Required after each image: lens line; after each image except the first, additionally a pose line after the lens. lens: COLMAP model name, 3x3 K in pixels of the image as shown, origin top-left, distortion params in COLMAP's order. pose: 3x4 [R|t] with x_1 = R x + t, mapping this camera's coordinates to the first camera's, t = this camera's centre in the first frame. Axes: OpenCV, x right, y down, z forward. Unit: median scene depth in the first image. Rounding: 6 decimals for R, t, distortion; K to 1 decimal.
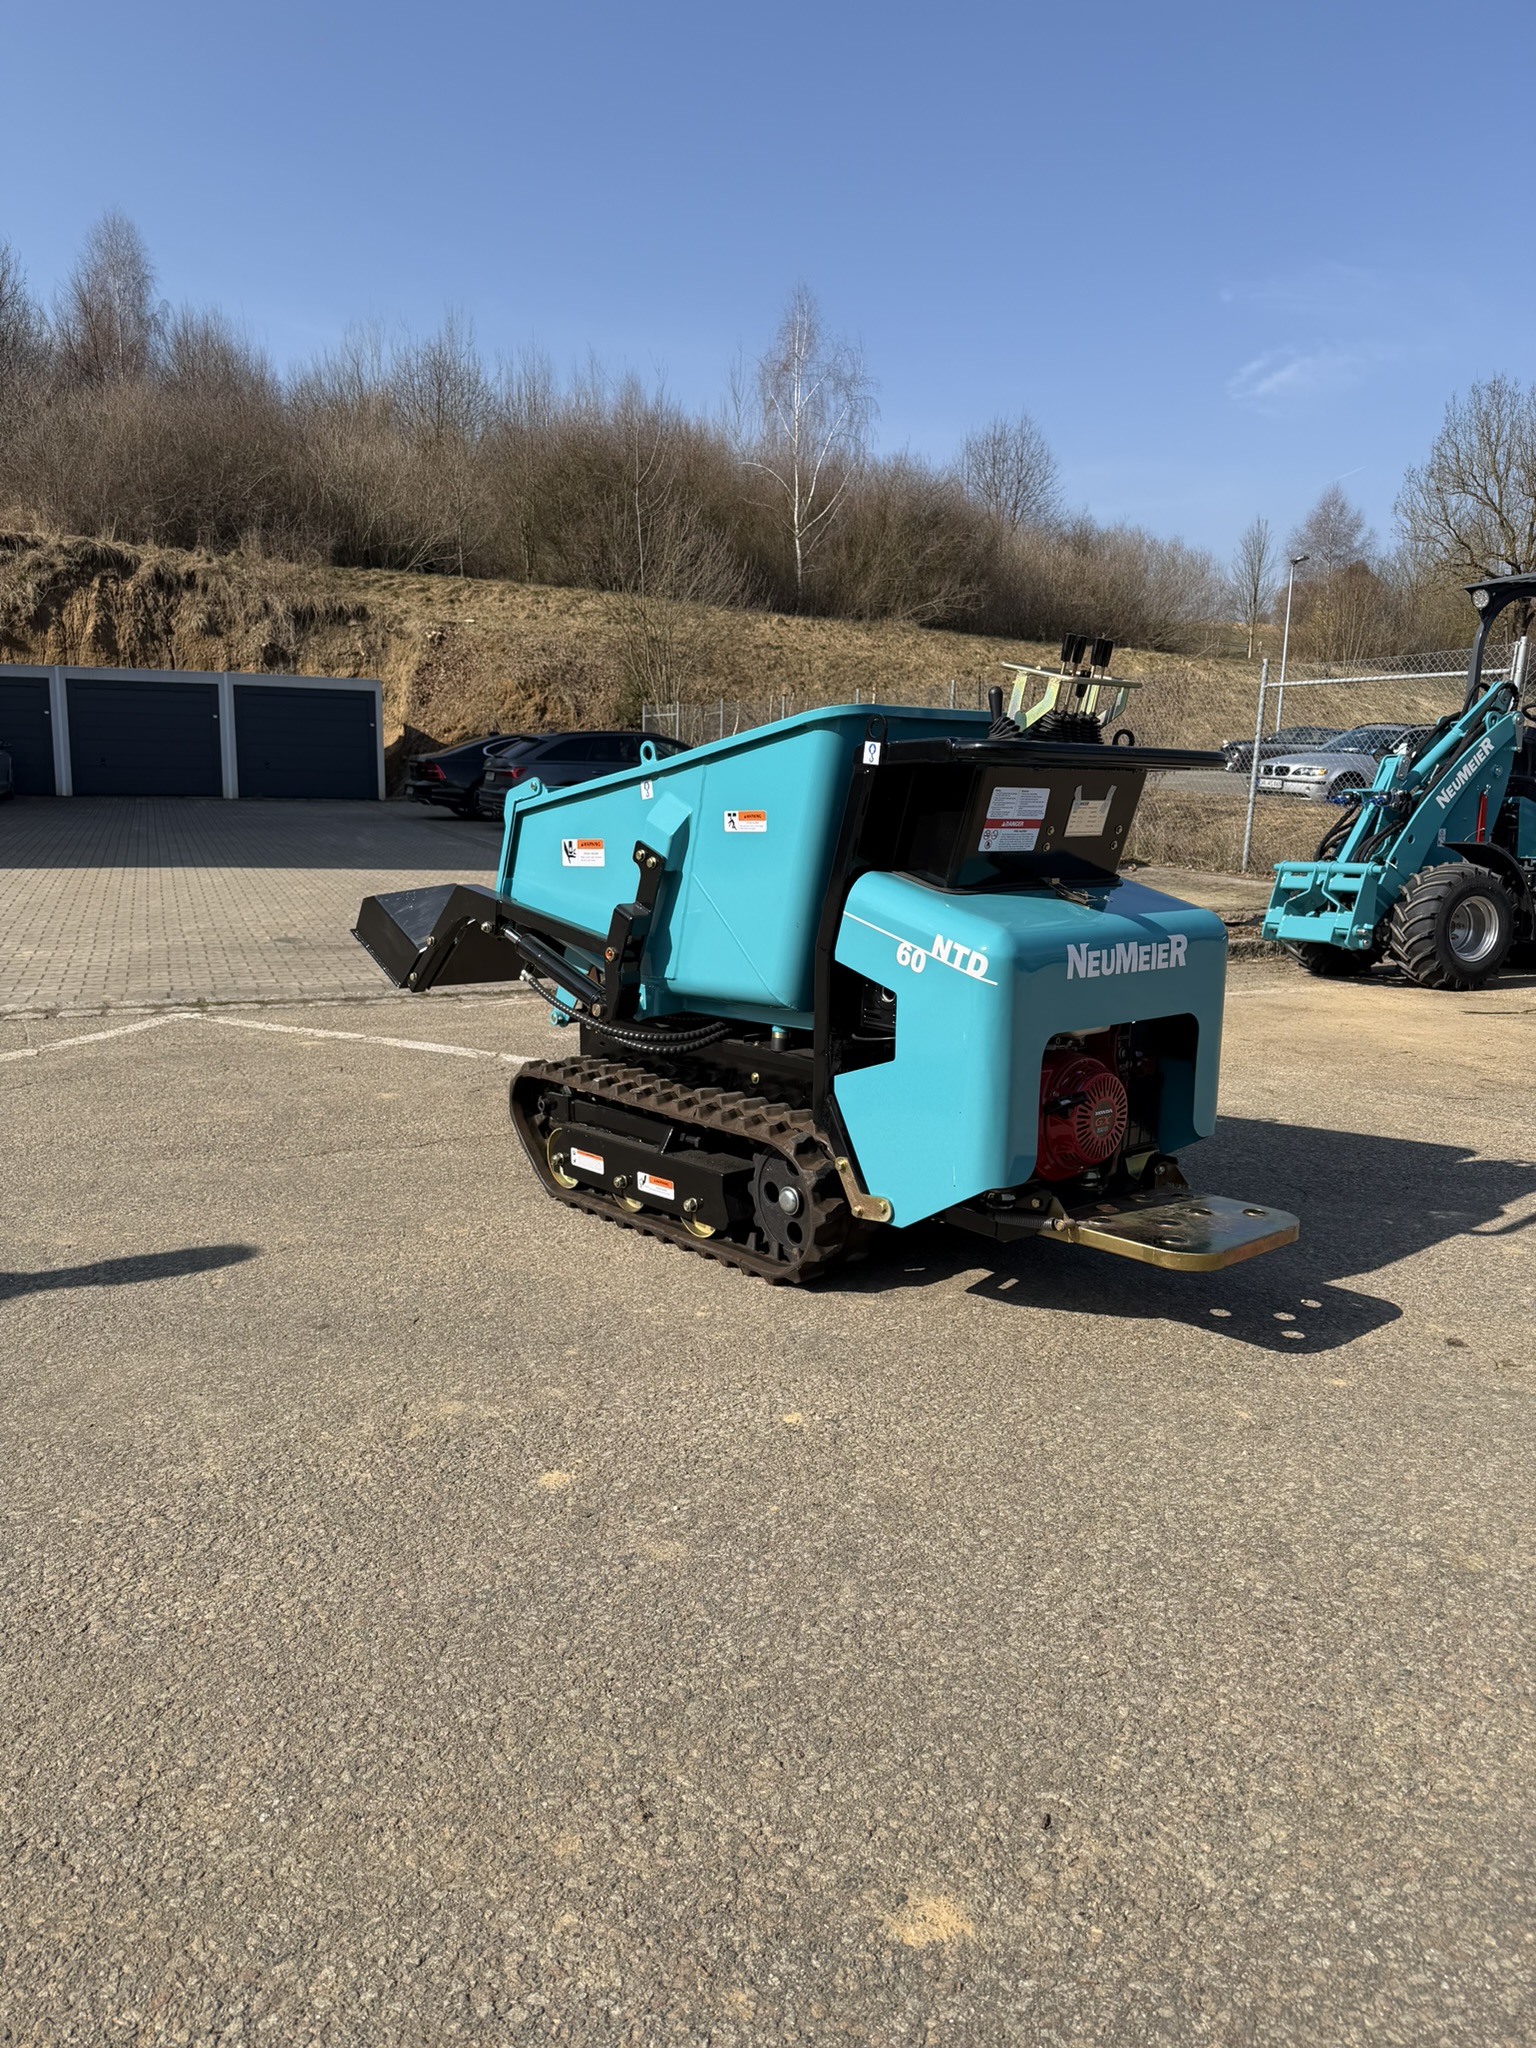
lens RADIAL K [[1442.3, 0, 753.3], [0, 1442.3, 1032.3], [0, 0, 1]] dist [0.048883, -0.065162]
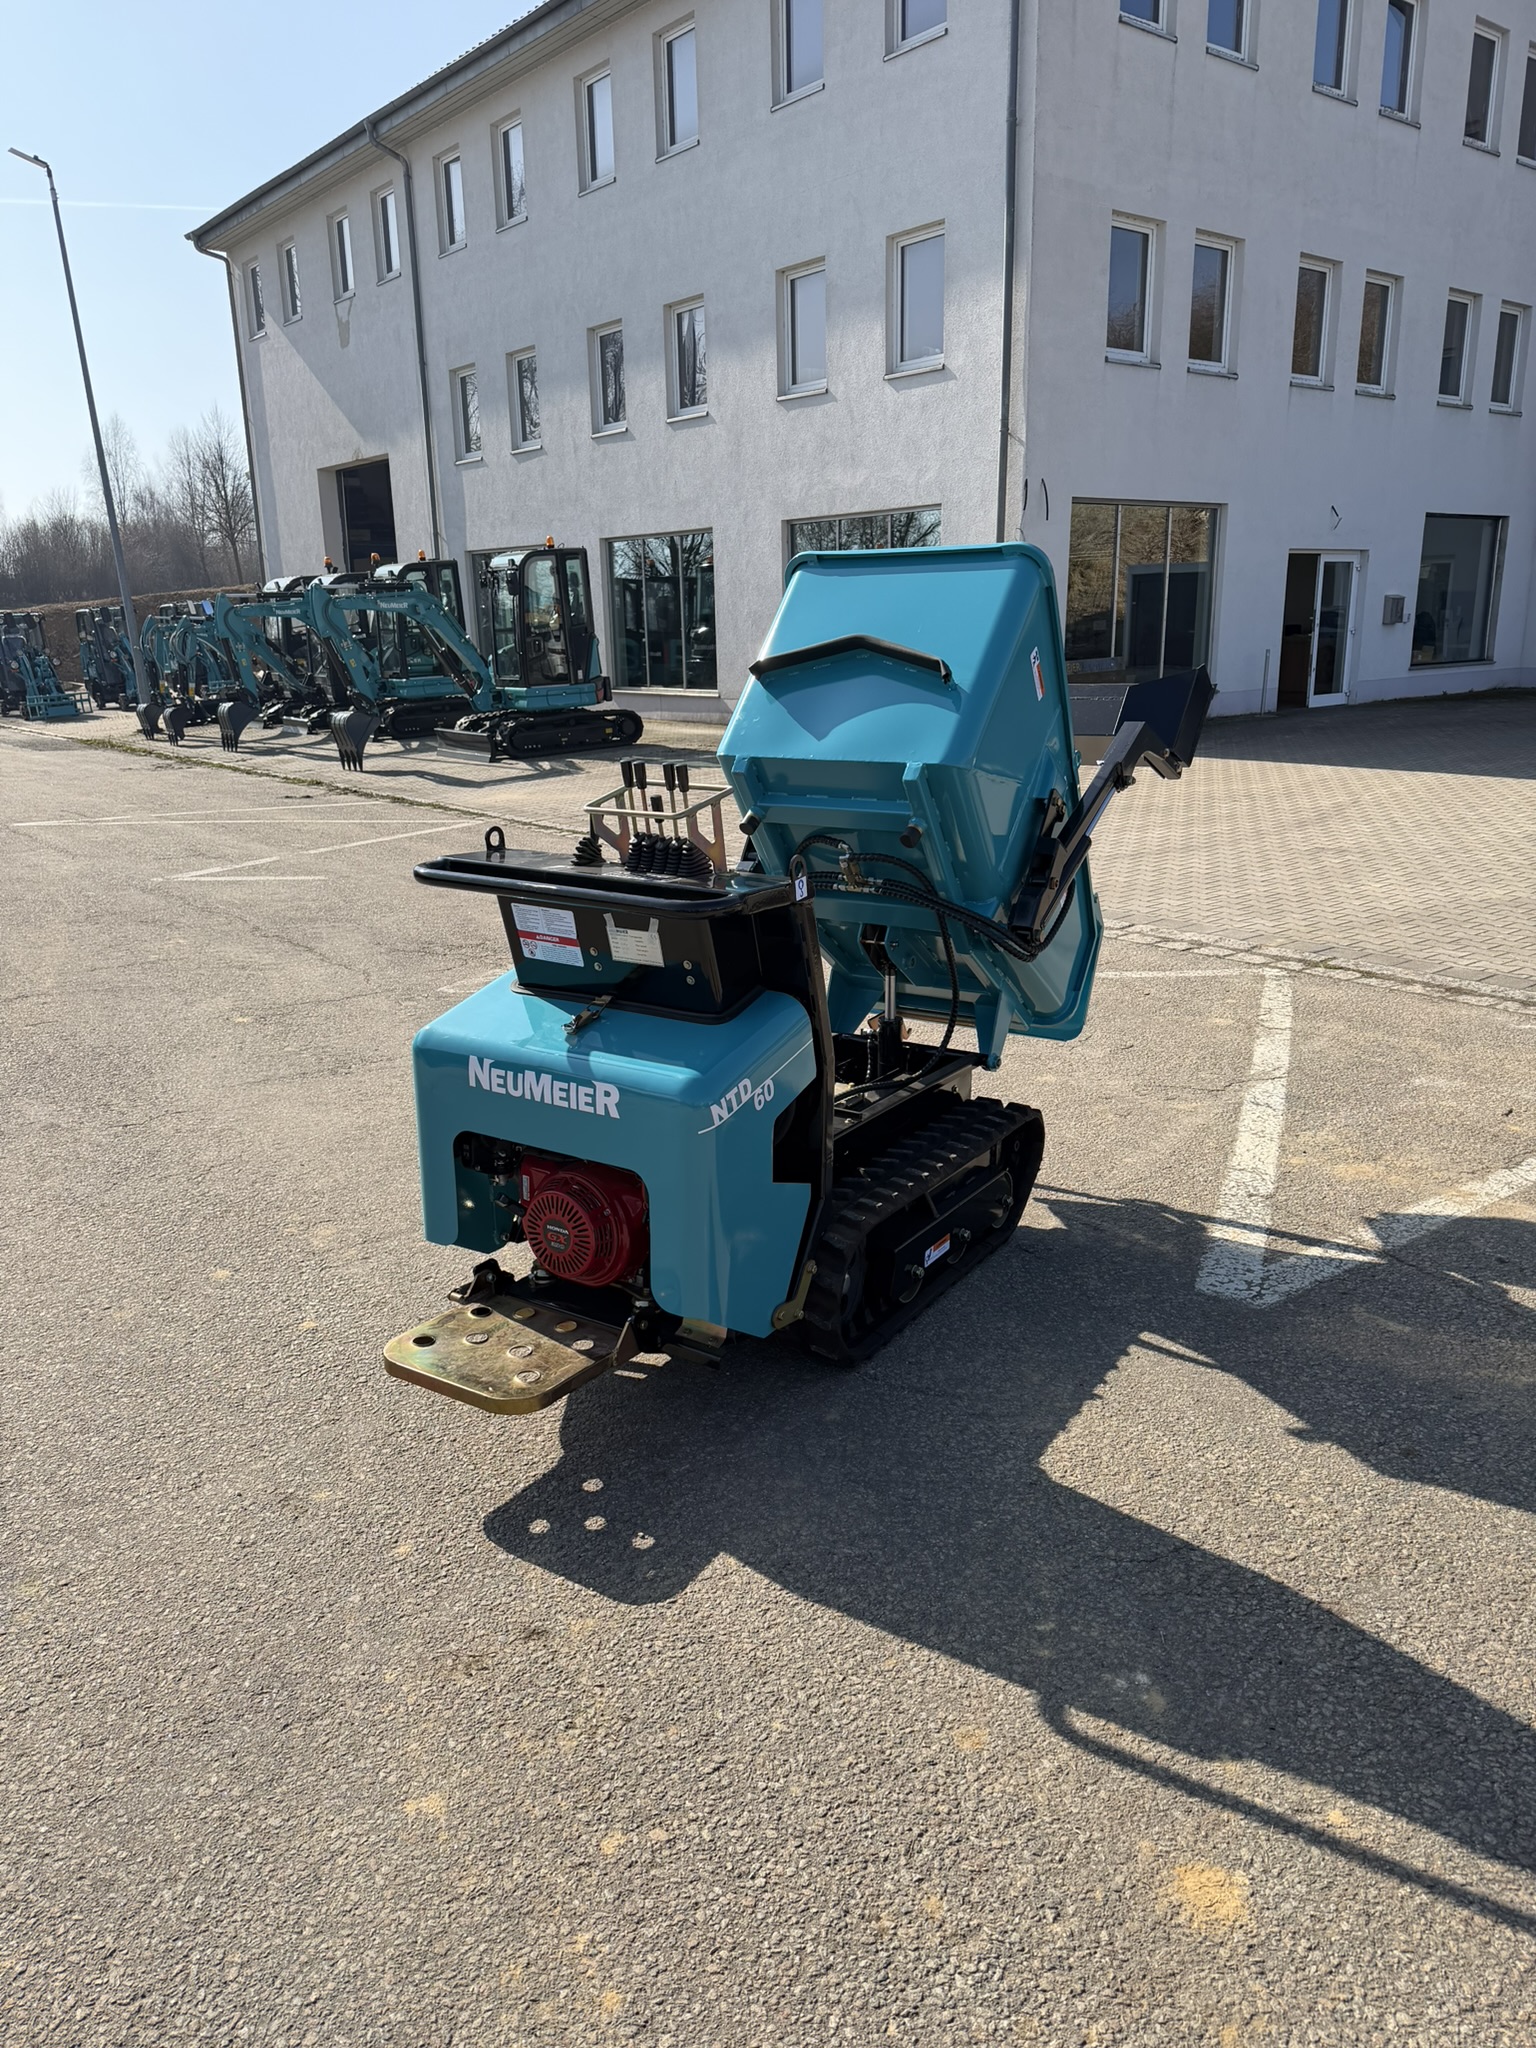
lens RADIAL K [[1442.3, 0, 724.7], [0, 1442.3, 996.7], [0, 0, 1]] dist [0.048883, -0.065162]
pose [[0.266870, 0.217750, -0.938810, 0.974320], [-0.150681, 0.971587, 0.182520, -0.251522], [0.951880, 0.092751, 0.292099, 0.651693]]
